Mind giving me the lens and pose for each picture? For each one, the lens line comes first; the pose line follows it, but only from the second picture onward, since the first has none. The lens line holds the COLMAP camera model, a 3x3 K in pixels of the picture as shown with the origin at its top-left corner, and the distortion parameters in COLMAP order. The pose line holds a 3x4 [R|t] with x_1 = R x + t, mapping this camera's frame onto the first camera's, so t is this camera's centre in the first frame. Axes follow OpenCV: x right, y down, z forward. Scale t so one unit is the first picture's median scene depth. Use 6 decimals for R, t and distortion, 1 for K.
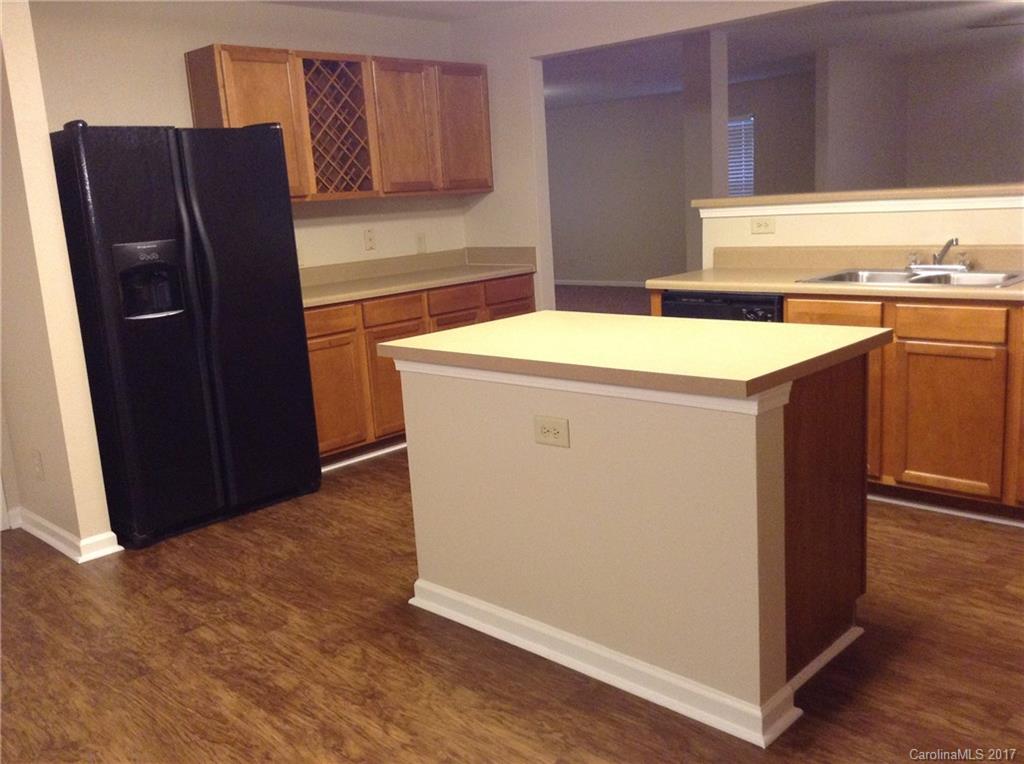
lens RADIAL K [[920.2, 0, 512.0], [0, 920.2, 382.0], [0, 0, 1]] dist [0.108306, -0.195738]
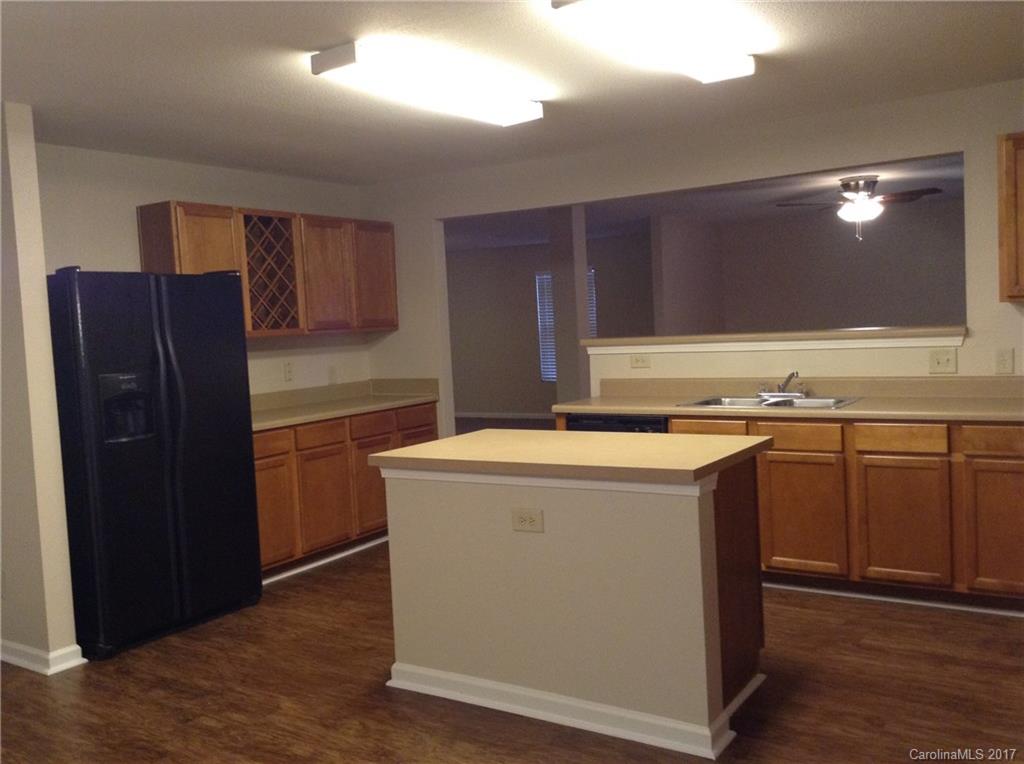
lens RADIAL K [[920.2, 0, 512.0], [0, 920.2, 382.0], [0, 0, 1]] dist [0.108306, -0.195738]
pose [[0.982306, 0.000032, 0.187281, -0.138756], [0.027332, 0.989269, -0.143525, 0.030740], [-0.185276, 0.146104, 0.971765, -0.155263]]
